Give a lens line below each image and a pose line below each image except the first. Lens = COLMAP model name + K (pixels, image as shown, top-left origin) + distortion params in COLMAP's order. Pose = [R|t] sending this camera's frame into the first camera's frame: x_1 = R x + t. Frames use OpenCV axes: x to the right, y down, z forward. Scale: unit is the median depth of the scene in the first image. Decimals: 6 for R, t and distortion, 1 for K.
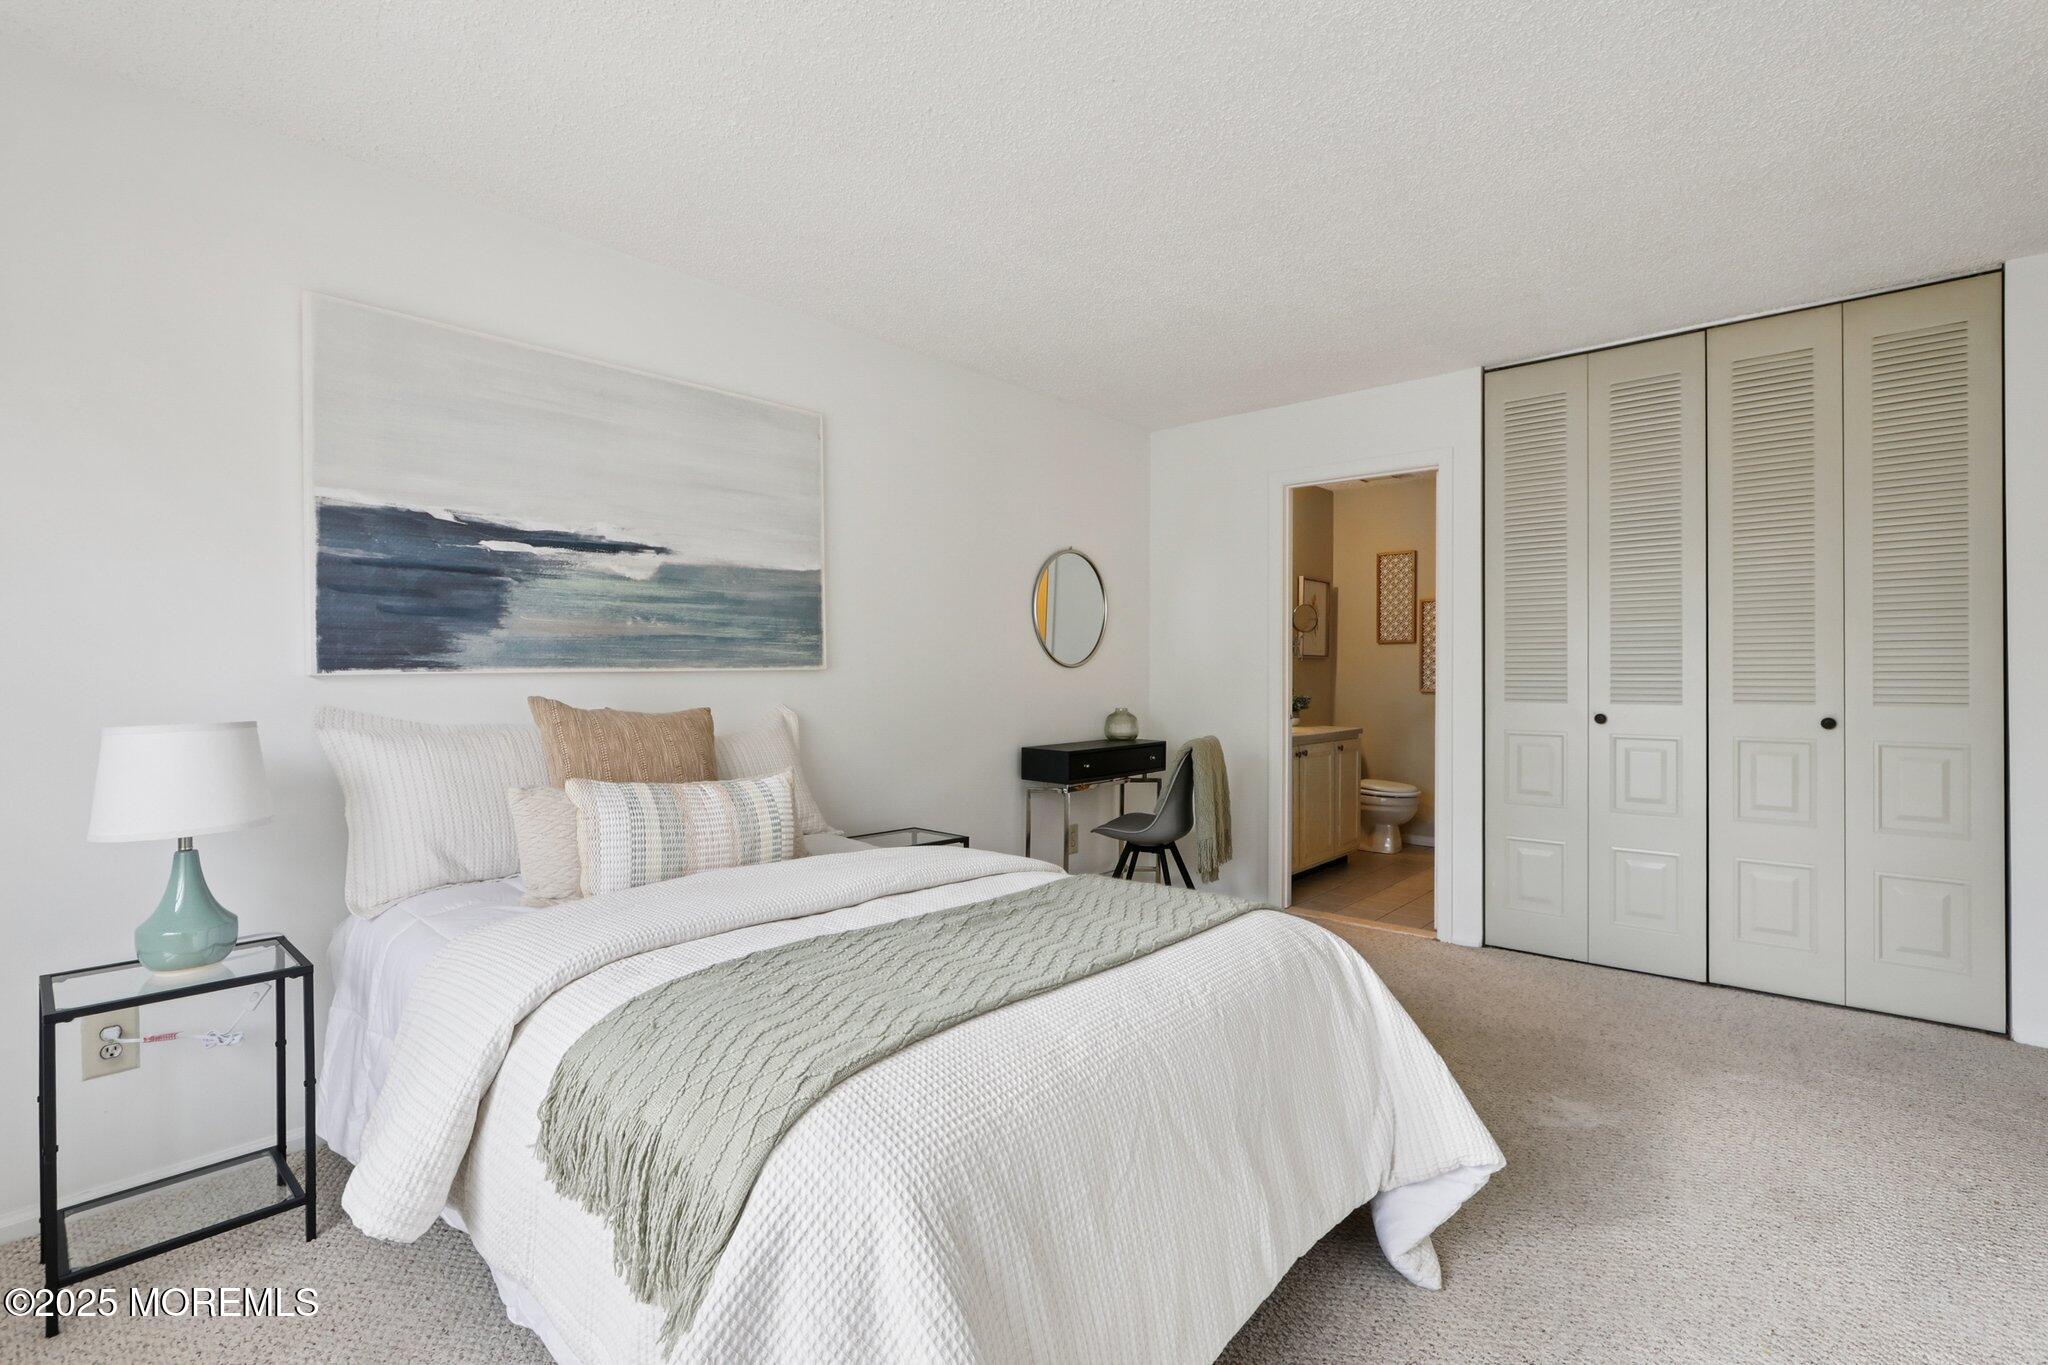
lens RADIAL K [[948.6, 0, 1024.0], [0, 948.6, 682.5], [0, 0, 1]] dist [-0.005812, -0.000200]
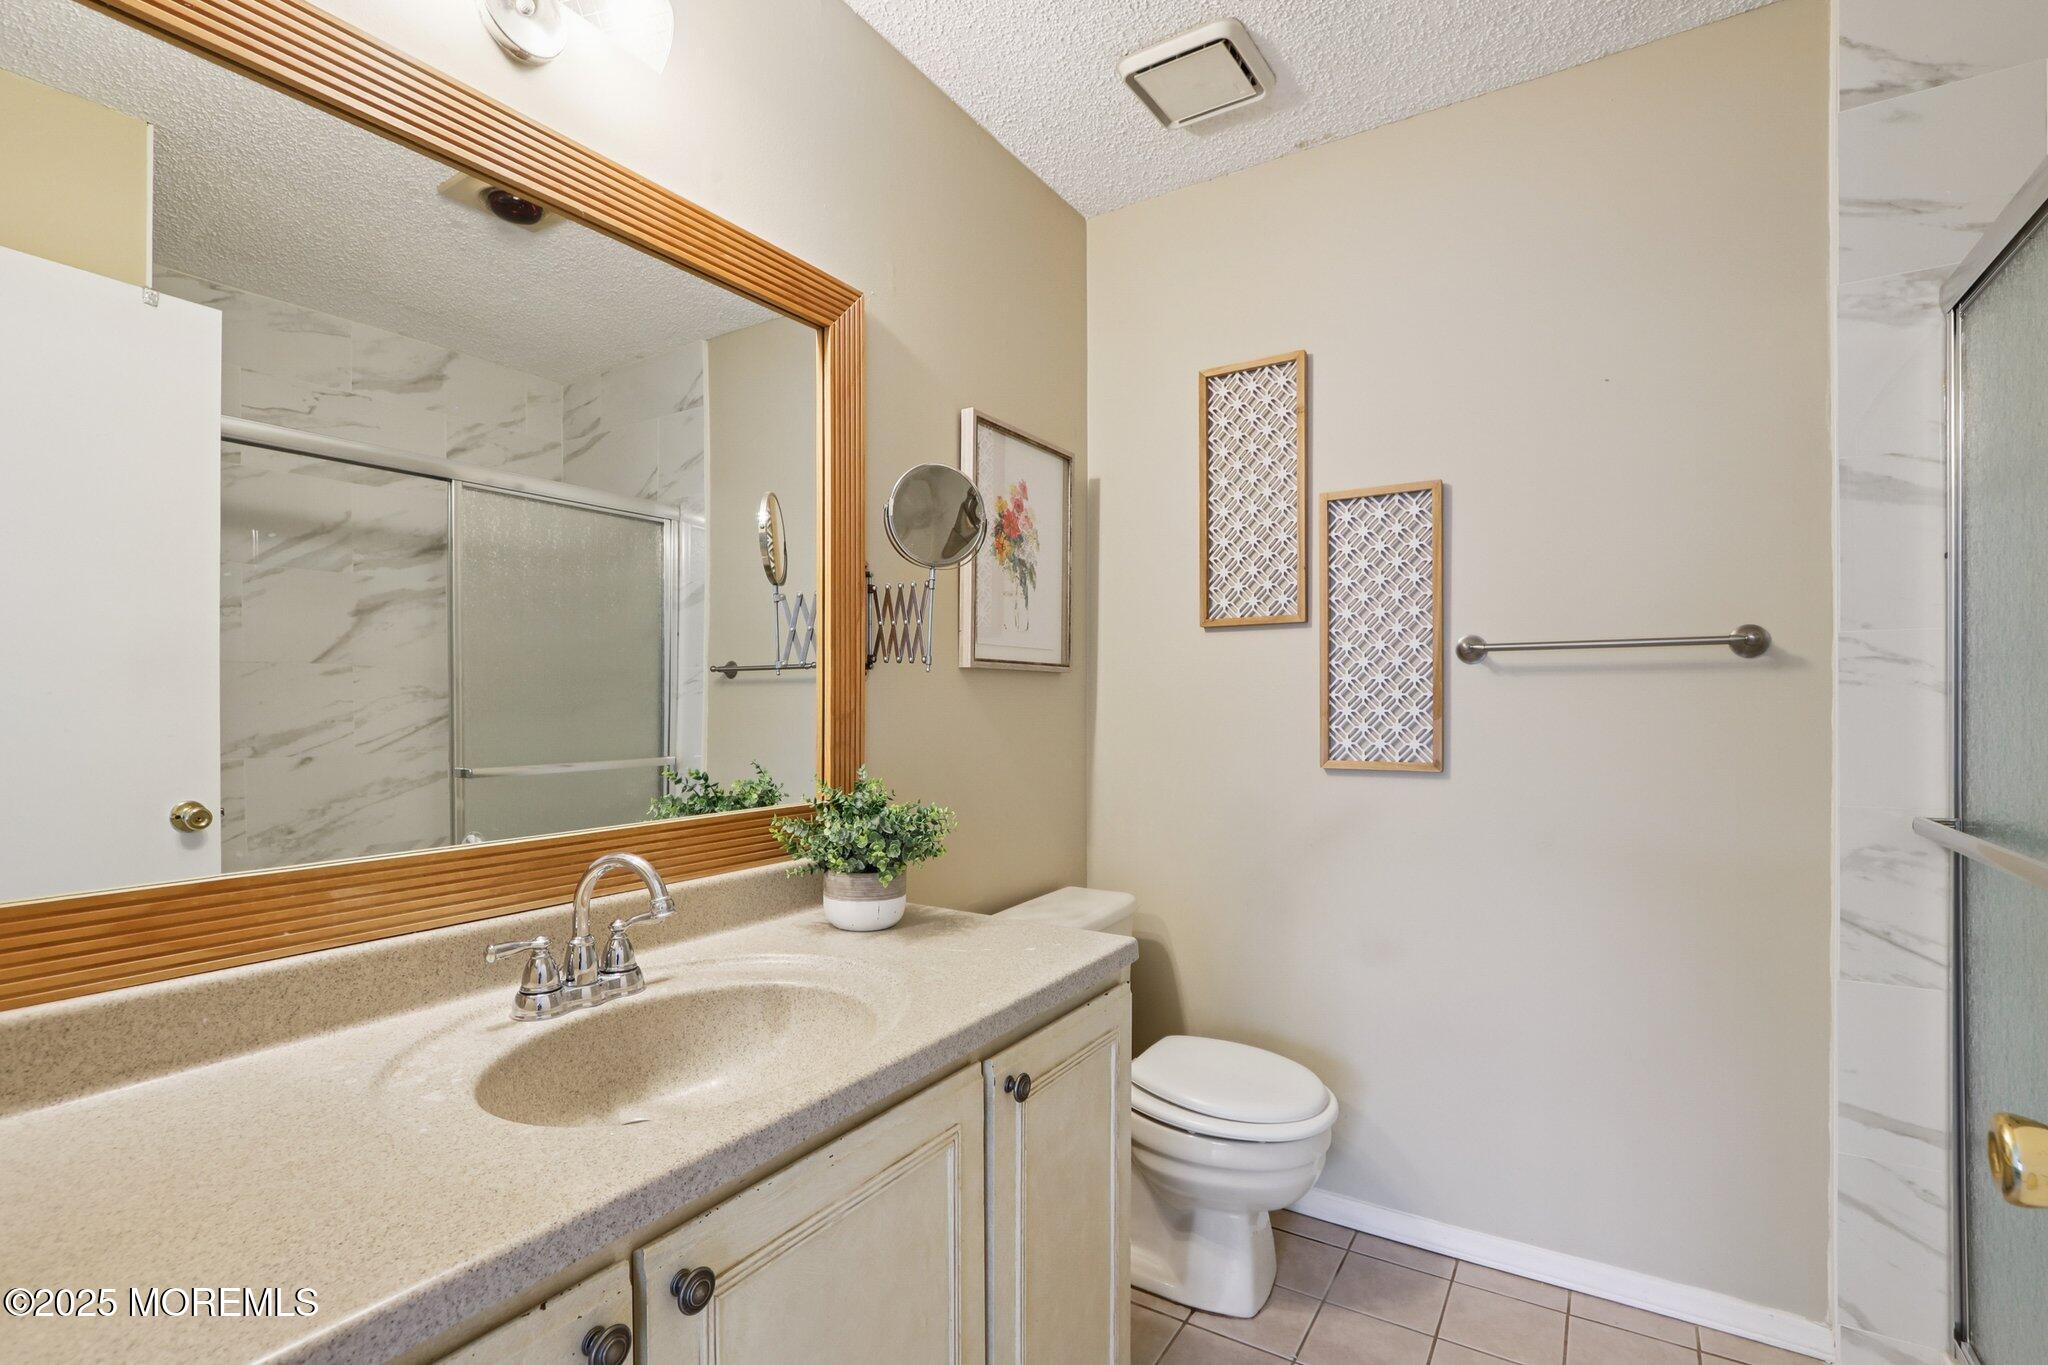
lens RADIAL K [[948.6, 0, 1024.0], [0, 948.6, 682.5], [0, 0, 1]] dist [-0.005812, -0.000200]
pose [[0.988950, 0.000497, 0.148252, 0.260171], [0.002717, 0.999766, -0.021473, -0.013690], [-0.148228, 0.021639, 0.988717, 0.675582]]
